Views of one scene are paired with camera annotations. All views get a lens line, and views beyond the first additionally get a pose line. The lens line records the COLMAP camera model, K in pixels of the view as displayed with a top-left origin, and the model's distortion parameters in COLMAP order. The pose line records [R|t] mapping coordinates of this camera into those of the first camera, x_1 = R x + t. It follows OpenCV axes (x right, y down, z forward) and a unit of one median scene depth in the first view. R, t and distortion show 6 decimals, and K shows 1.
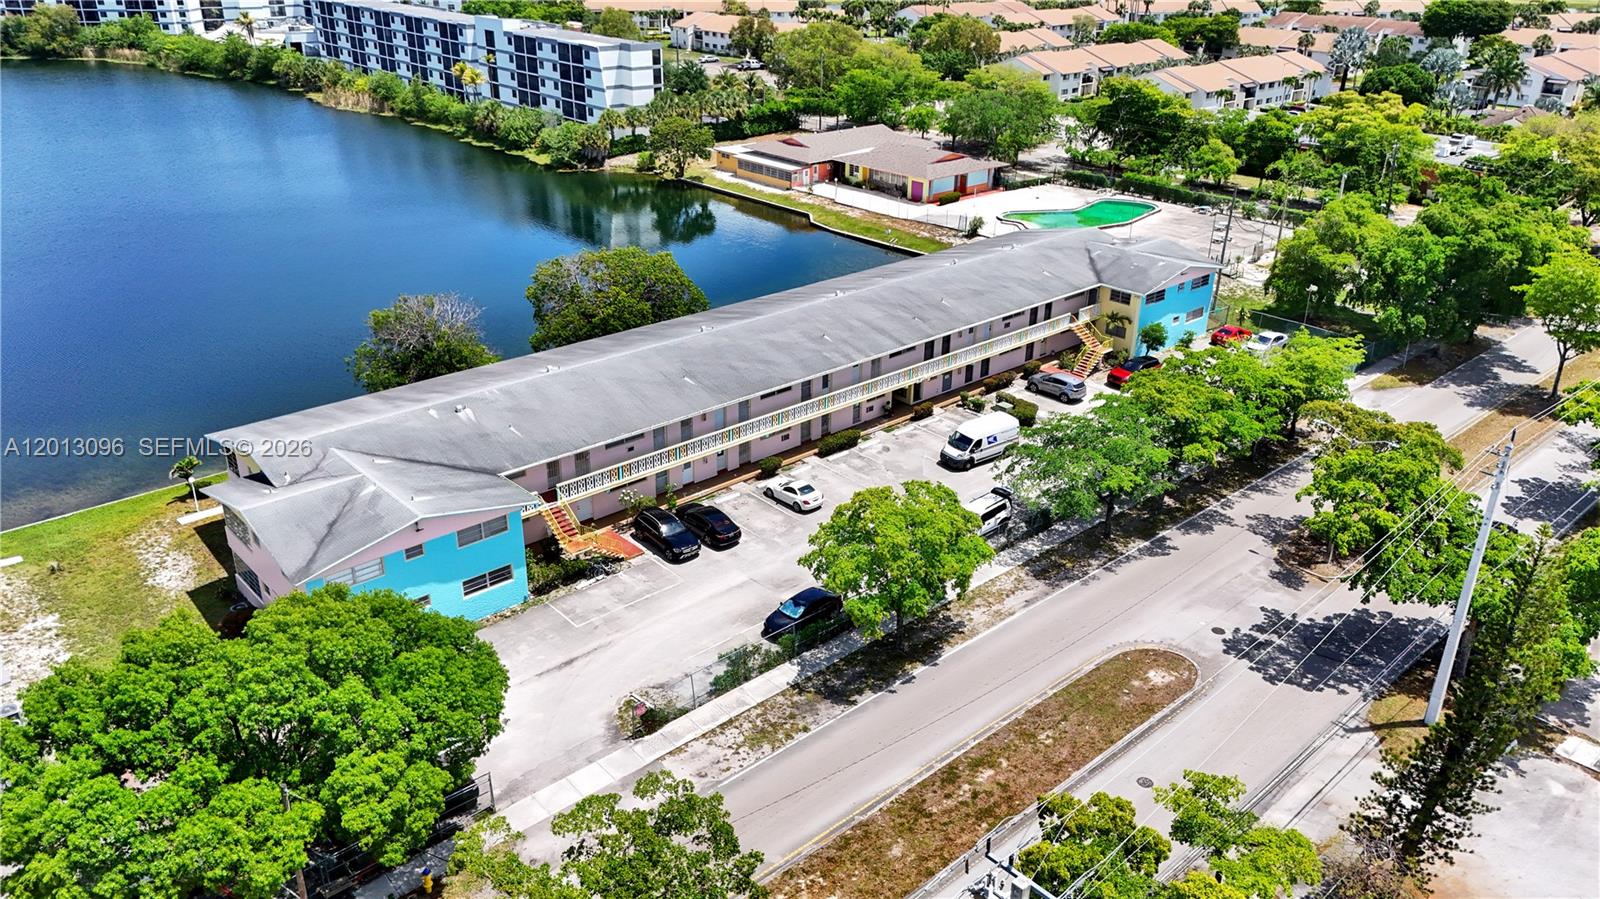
lens RADIAL K [[1191.3, 0, 803.9], [0, 1191.3, 451.4], [0, 0, 1]] dist [0.040826, -0.020990]
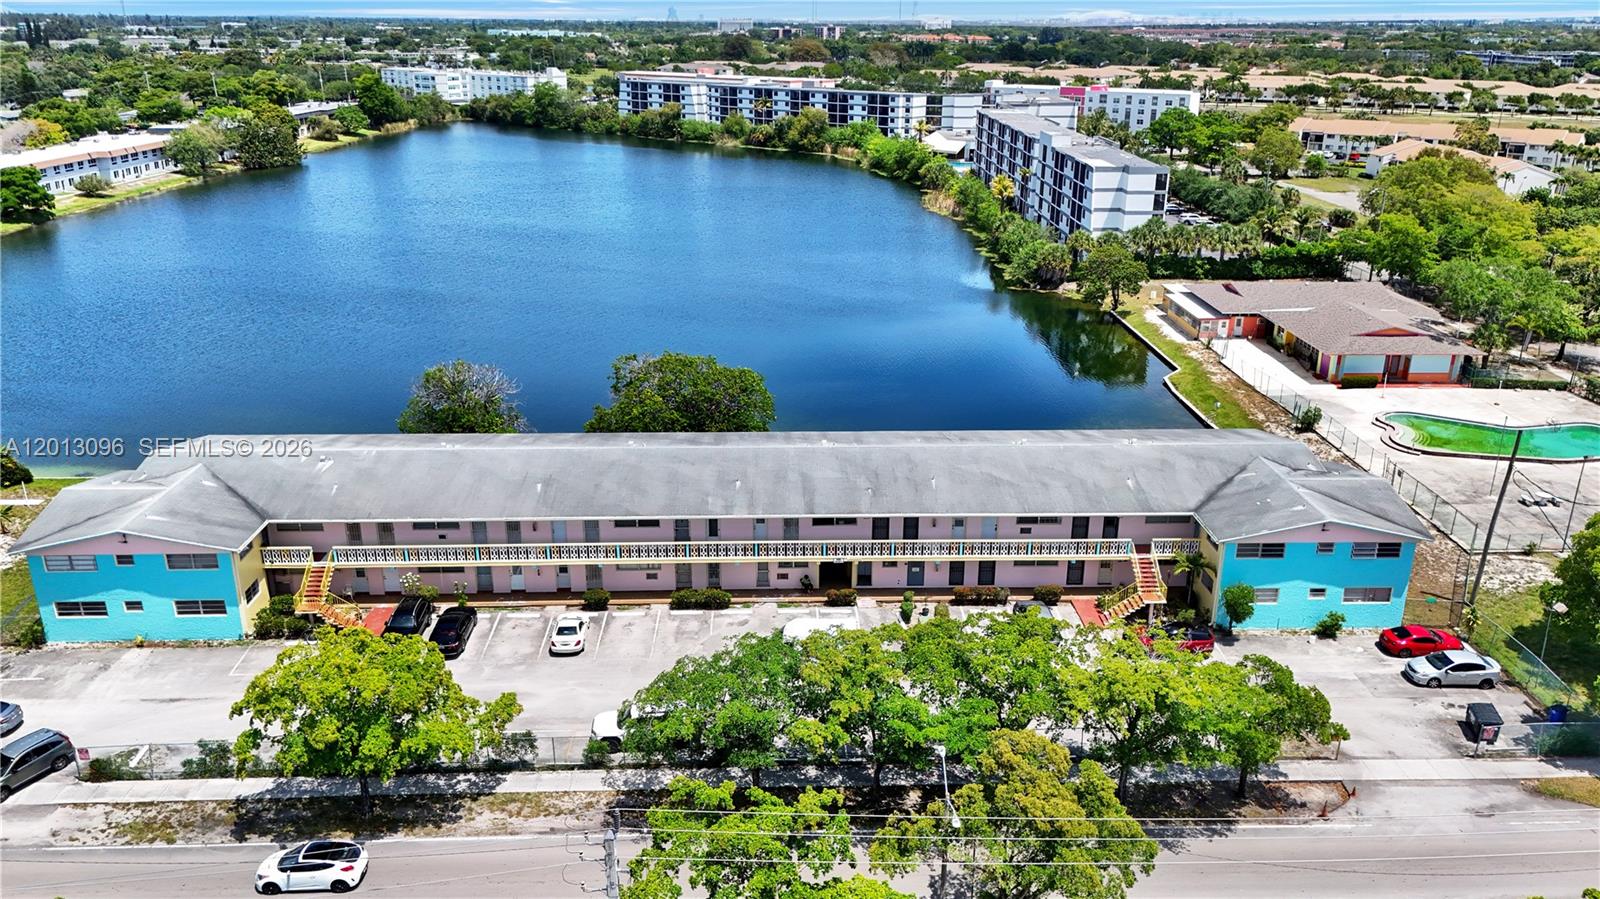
lens RADIAL K [[1191.3, 0, 805.5], [0, 1191.3, 454.8], [0, 0, 1]] dist [0.040826, -0.020990]
pose [[0.764781, 0.215914, -0.607035, 0.555448], [-0.266515, 0.963805, 0.007040, -0.127041], [0.586584, 0.156400, 0.794644, 0.295348]]
